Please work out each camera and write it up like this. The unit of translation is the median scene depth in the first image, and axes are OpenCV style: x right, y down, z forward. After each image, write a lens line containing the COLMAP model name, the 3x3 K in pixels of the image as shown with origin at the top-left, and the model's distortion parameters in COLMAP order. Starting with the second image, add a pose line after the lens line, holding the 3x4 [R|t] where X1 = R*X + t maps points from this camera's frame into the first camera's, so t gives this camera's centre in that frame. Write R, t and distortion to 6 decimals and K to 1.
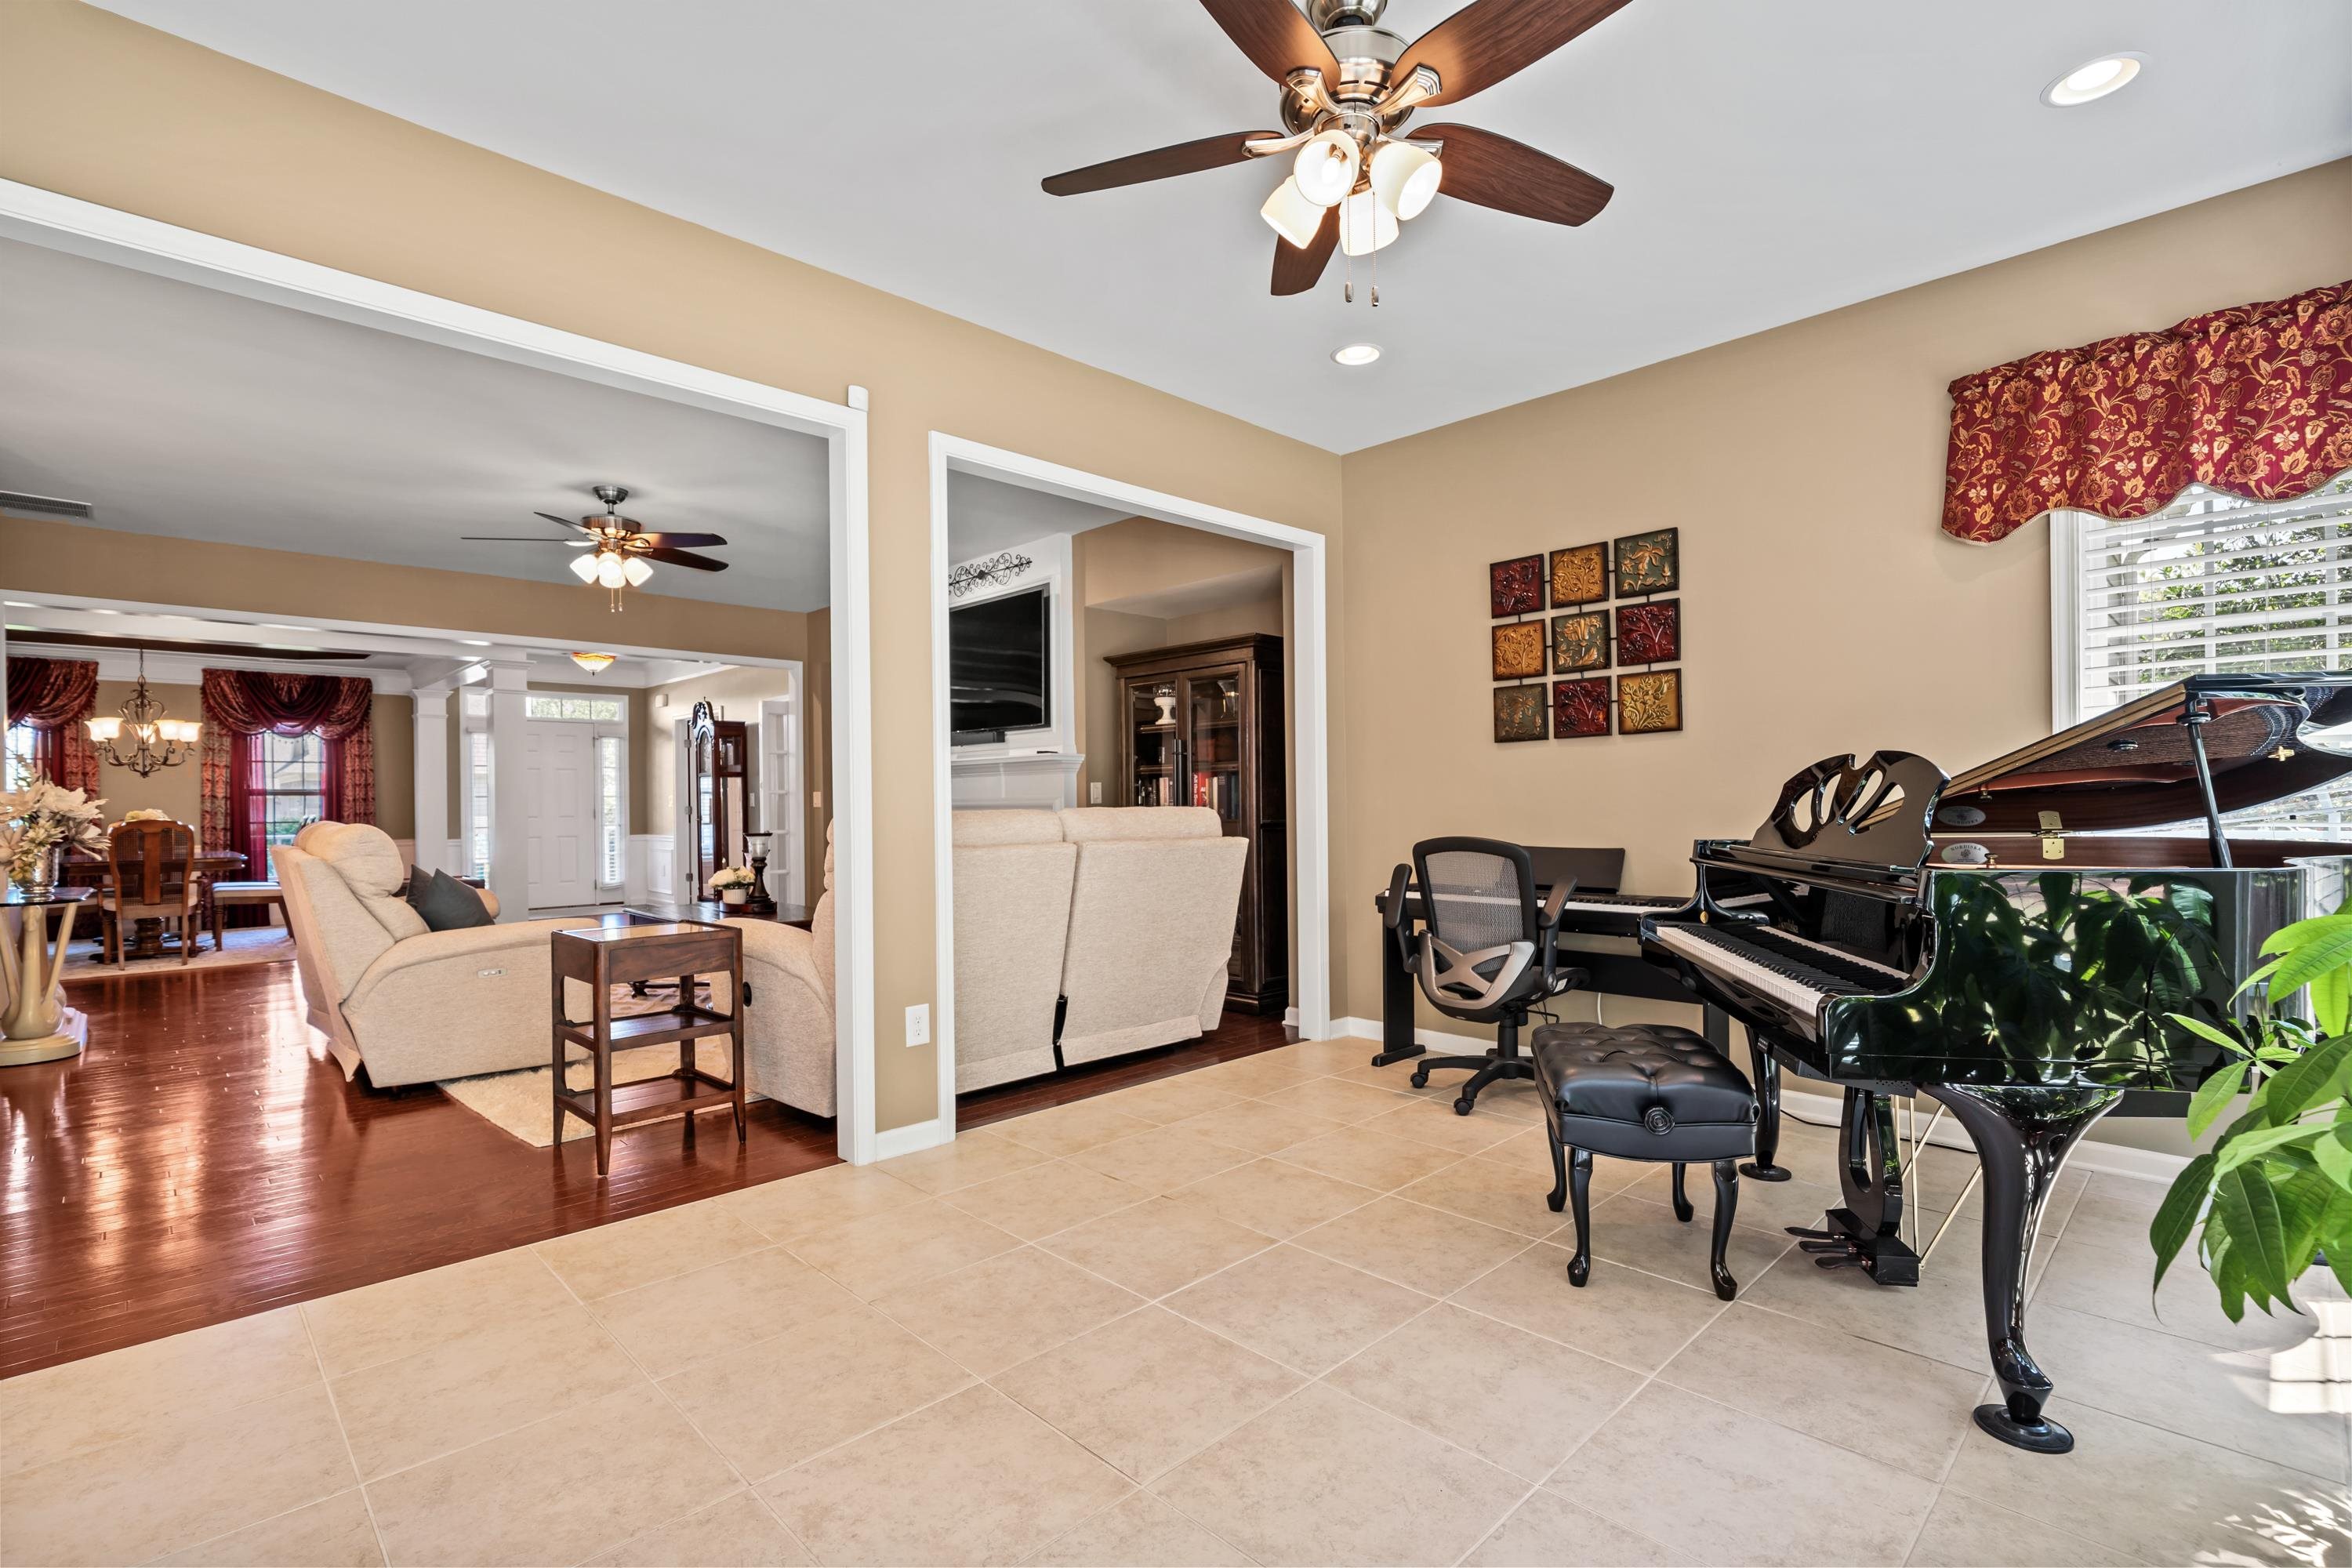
lens RADIAL K [[1078.2, 0, 1181.9], [0, 1078.2, 801.8], [0, 0, 1]] dist [-0.000623, 0.000321]
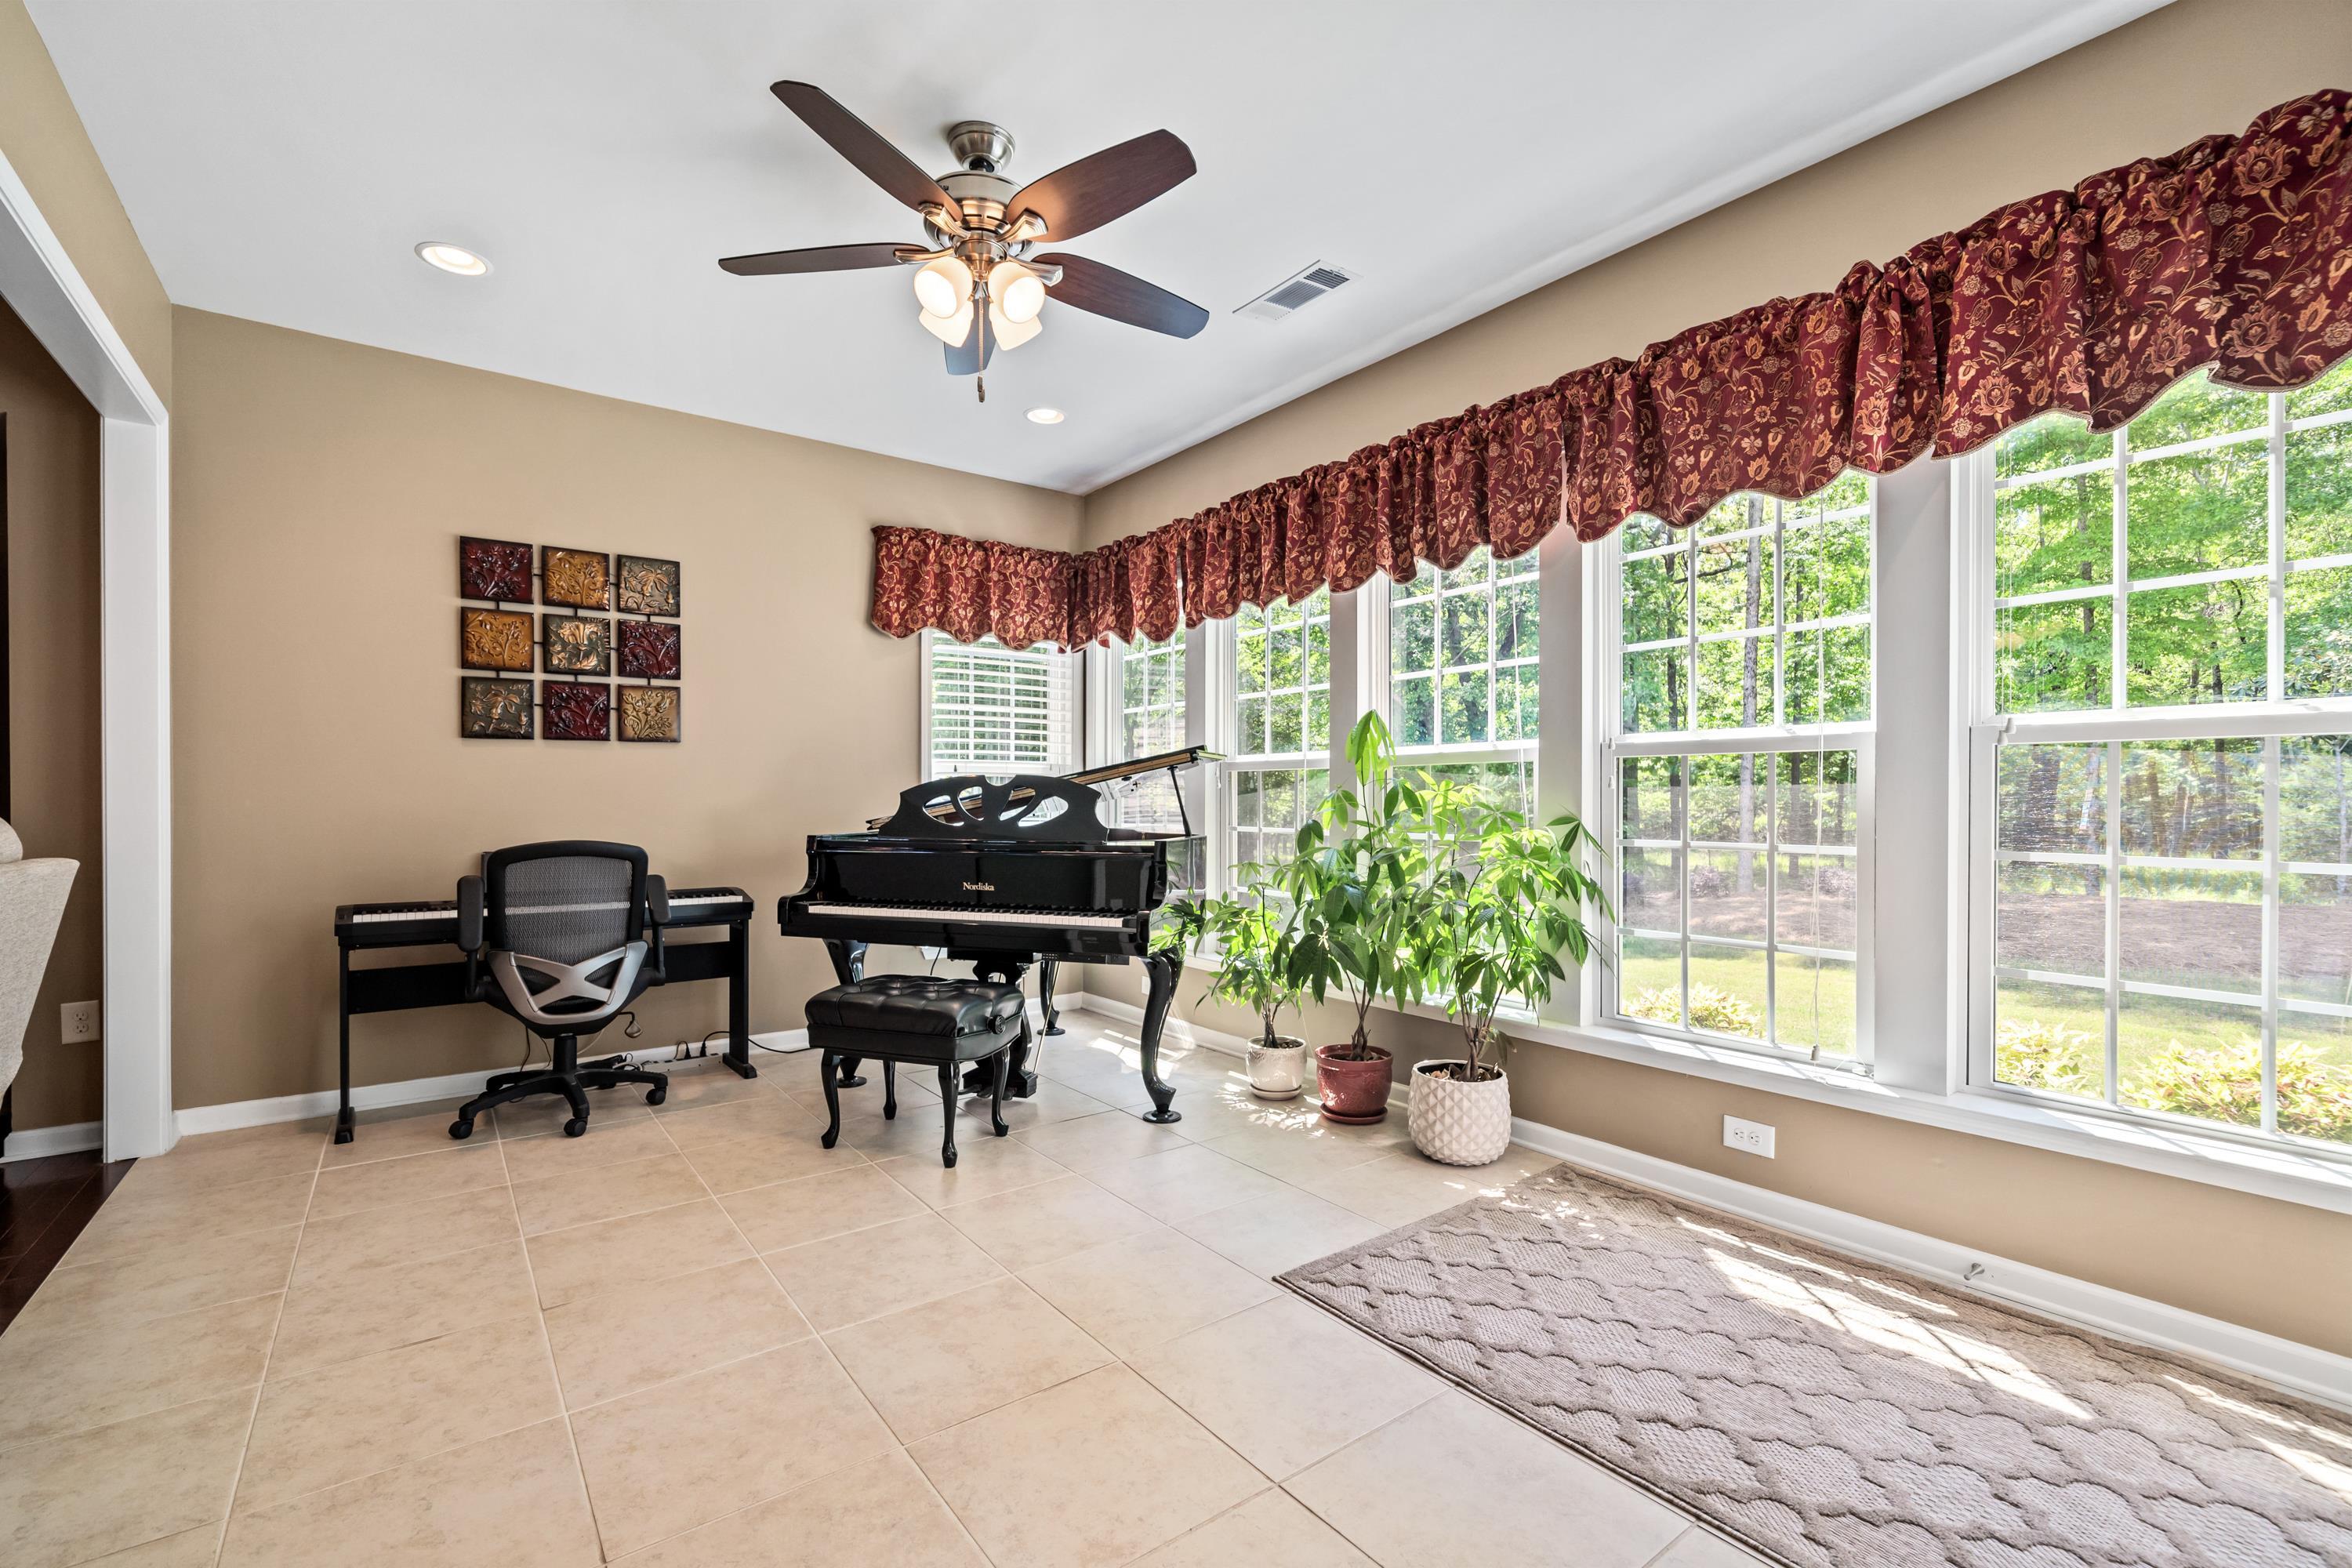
lens RADIAL K [[1021.0, 0, 1155.9], [0, 1021.0, 805.0], [0, 0, 1]] dist [0.000993, -0.000233]
pose [[0.131201, 0.007878, 0.991324, -0.304076], [-0.002692, 0.999968, -0.007591, 0.003618], [-0.991352, -0.001673, 0.131218, 0.207528]]
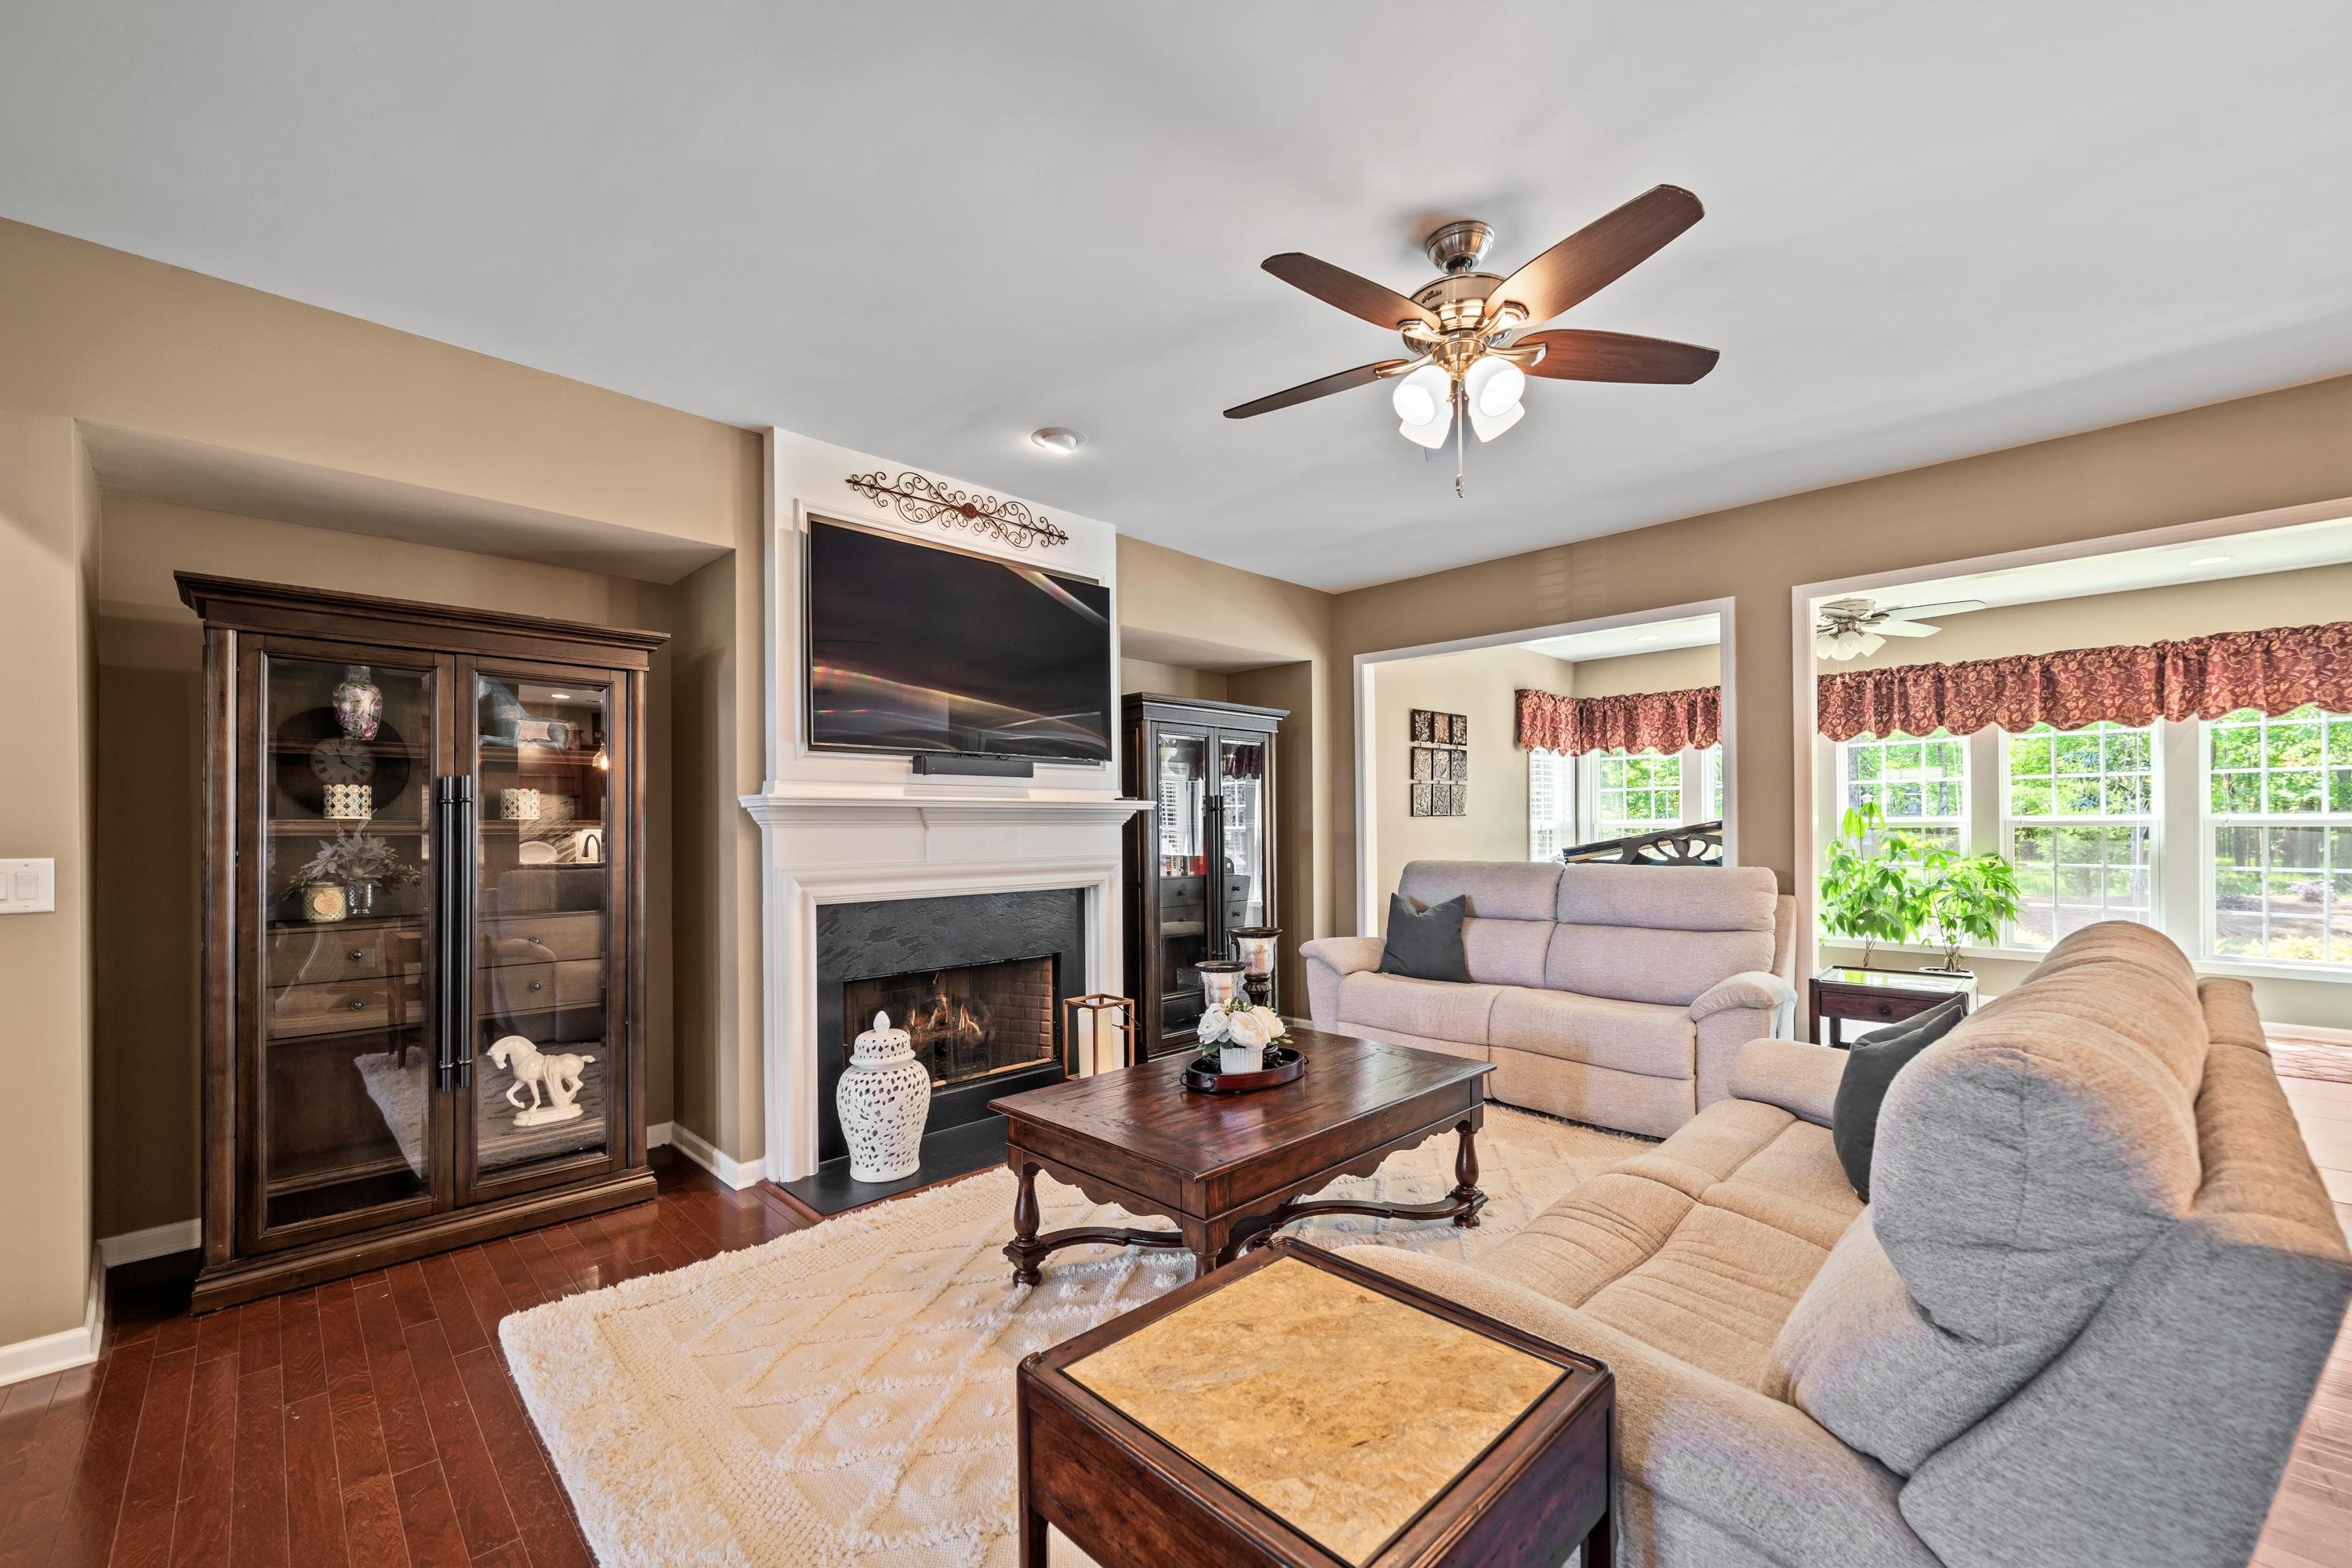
lens RADIAL K [[944.7, 0, 1171.9], [0, 944.7, 827.4], [0, 0, 1]] dist [-0.003516, 0.000769]
pose [[-0.004142, 0.012089, 0.999918, -0.749690], [0.007331, 0.999900, -0.012059, -0.015266], [-0.999965, 0.007280, -0.004231, 0.889773]]
